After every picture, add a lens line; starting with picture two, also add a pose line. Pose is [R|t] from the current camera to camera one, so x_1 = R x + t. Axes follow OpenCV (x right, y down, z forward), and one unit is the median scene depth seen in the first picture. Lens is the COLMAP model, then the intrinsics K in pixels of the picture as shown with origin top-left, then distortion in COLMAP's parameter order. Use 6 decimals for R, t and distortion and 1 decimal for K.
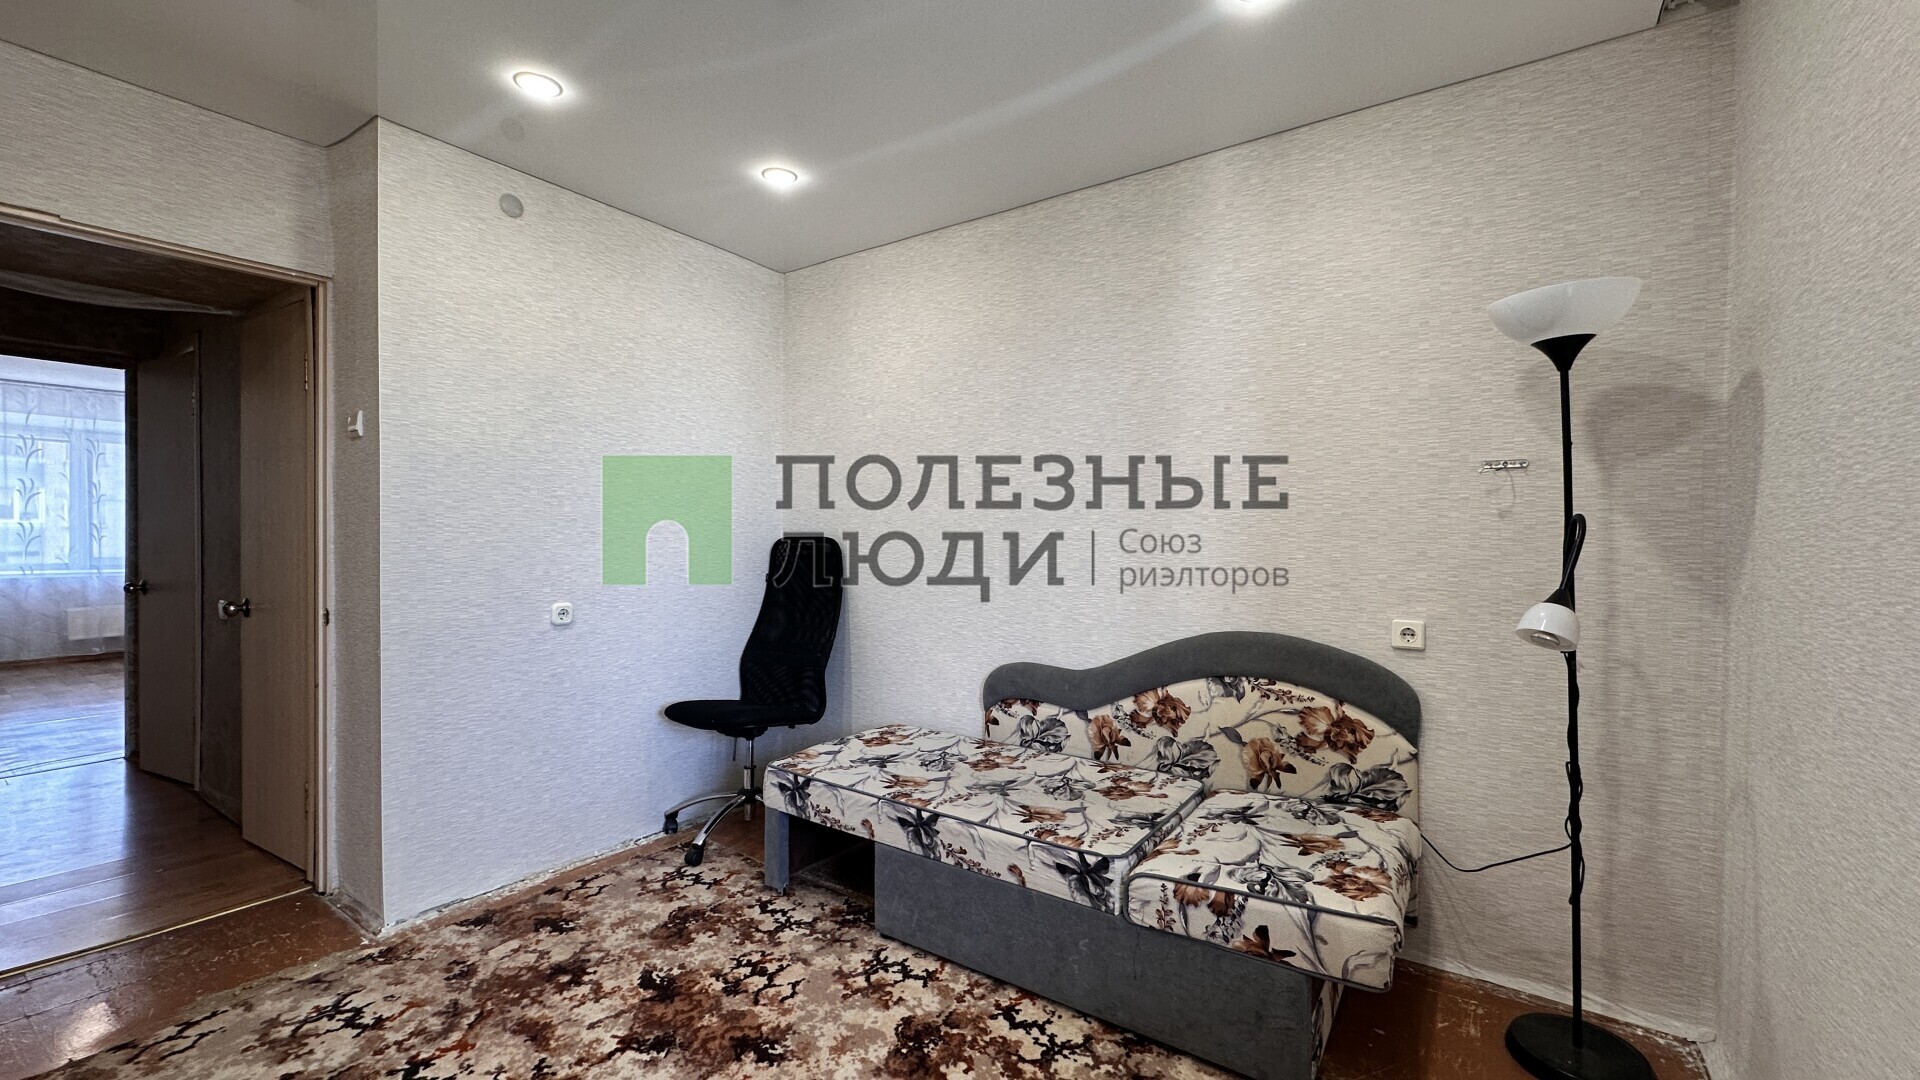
lens RADIAL K [[763.9, 0, 960.0], [0, 763.9, 540.0], [0, 0, 1]] dist [-0.001054, 0.000289]
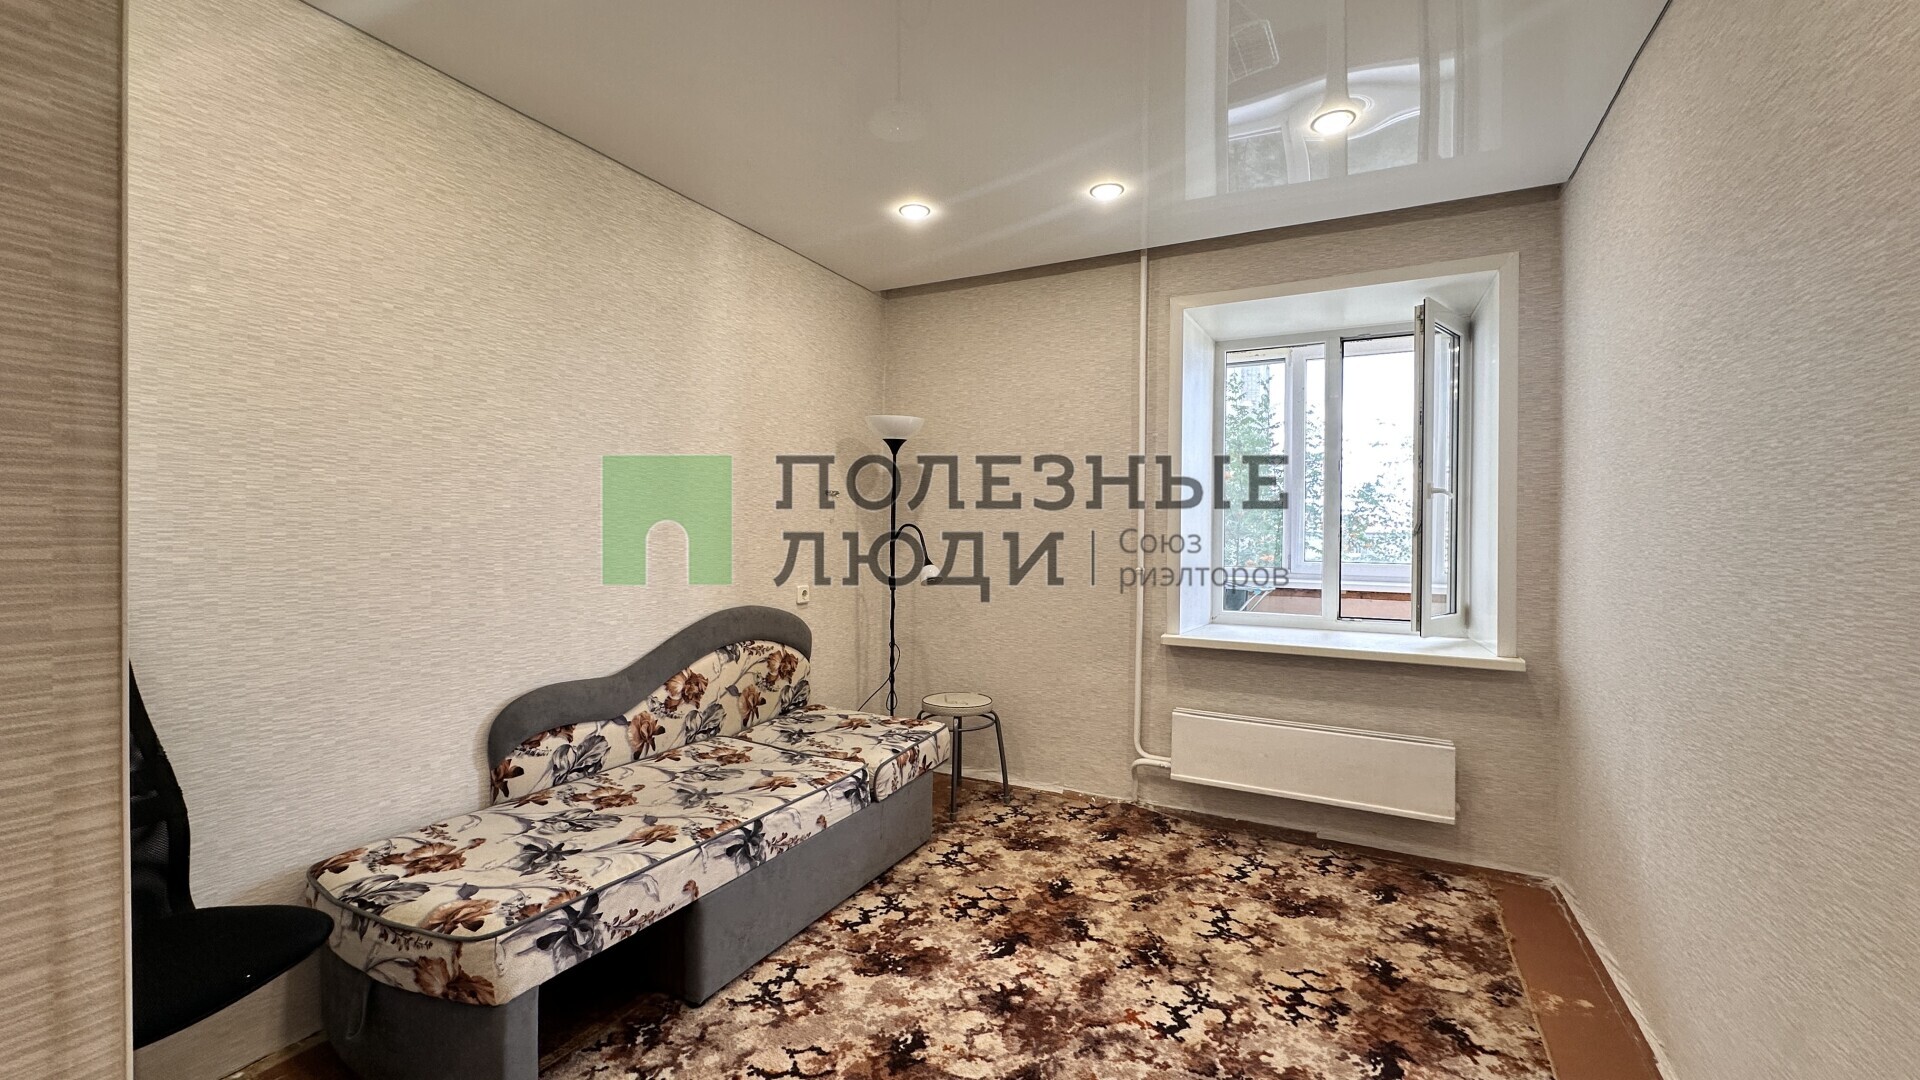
lens RADIAL K [[763.9, 0, 960.0], [0, 763.9, 540.0], [0, 0, 1]] dist [-0.001054, 0.000289]
pose [[-0.133106, -0.013621, 0.991008, -0.975778], [-0.006307, 0.999897, 0.012896, -0.012360], [-0.991082, -0.004533, -0.133179, 0.829421]]
